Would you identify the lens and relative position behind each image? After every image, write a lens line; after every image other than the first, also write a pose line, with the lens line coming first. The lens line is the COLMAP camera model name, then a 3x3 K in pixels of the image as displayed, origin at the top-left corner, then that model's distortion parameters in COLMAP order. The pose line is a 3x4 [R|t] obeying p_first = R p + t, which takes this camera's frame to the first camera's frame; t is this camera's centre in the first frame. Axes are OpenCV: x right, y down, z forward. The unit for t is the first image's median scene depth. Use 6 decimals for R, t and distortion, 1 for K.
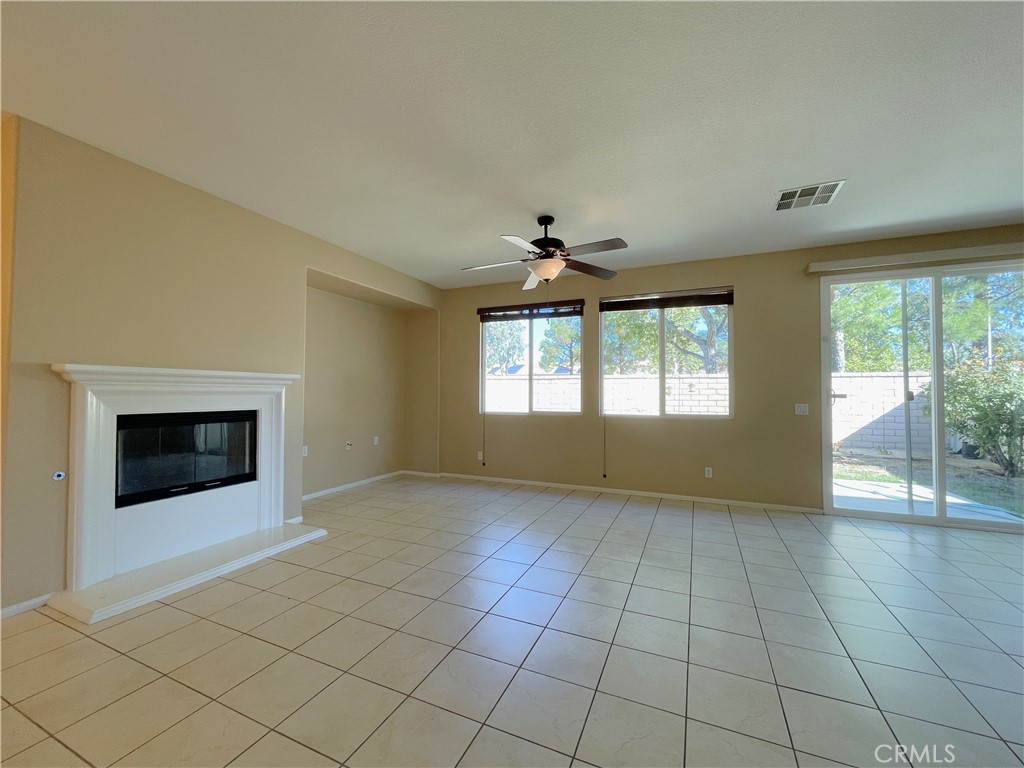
lens RADIAL K [[409.6, 0, 515.4], [0, 409.6, 384.5], [0, 0, 1]] dist [0.003367, 0.000108]
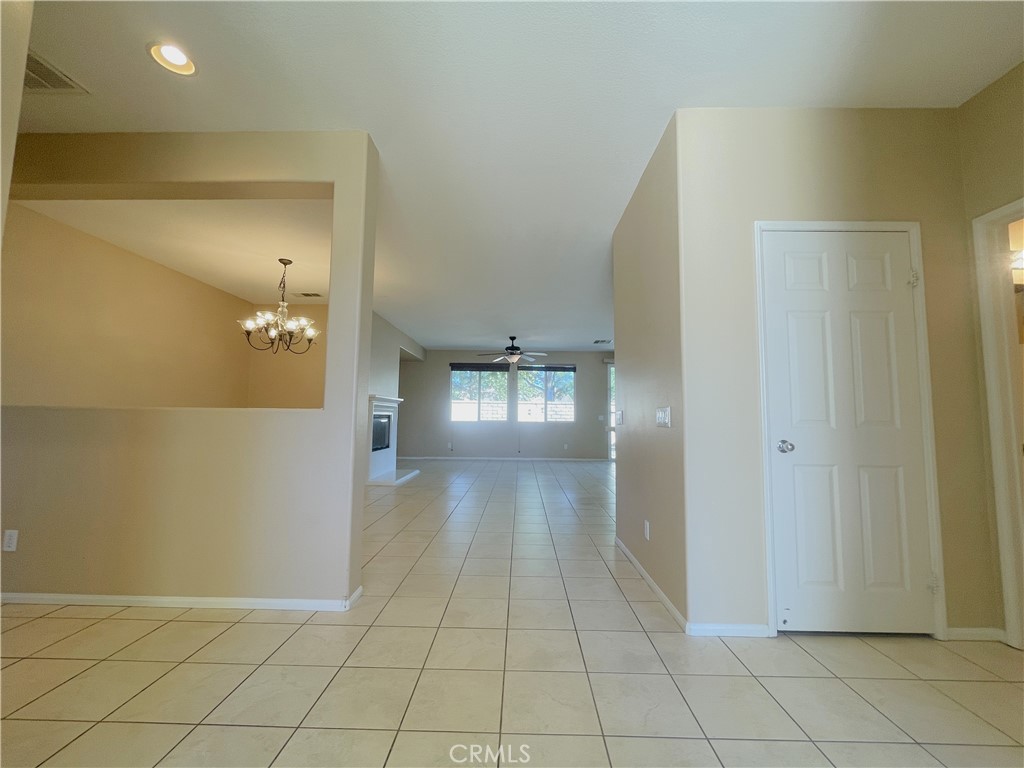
lens RADIAL K [[409.6, 0, 510.4], [0, 409.6, 384.0], [0, 0, 1]] dist [0.003367, 0.000108]
pose [[0.924533, 0.041812, 0.378802, -0.591026], [-0.019159, 0.997806, -0.063377, 0.017108], [-0.380620, 0.051337, 0.923305, -0.851794]]
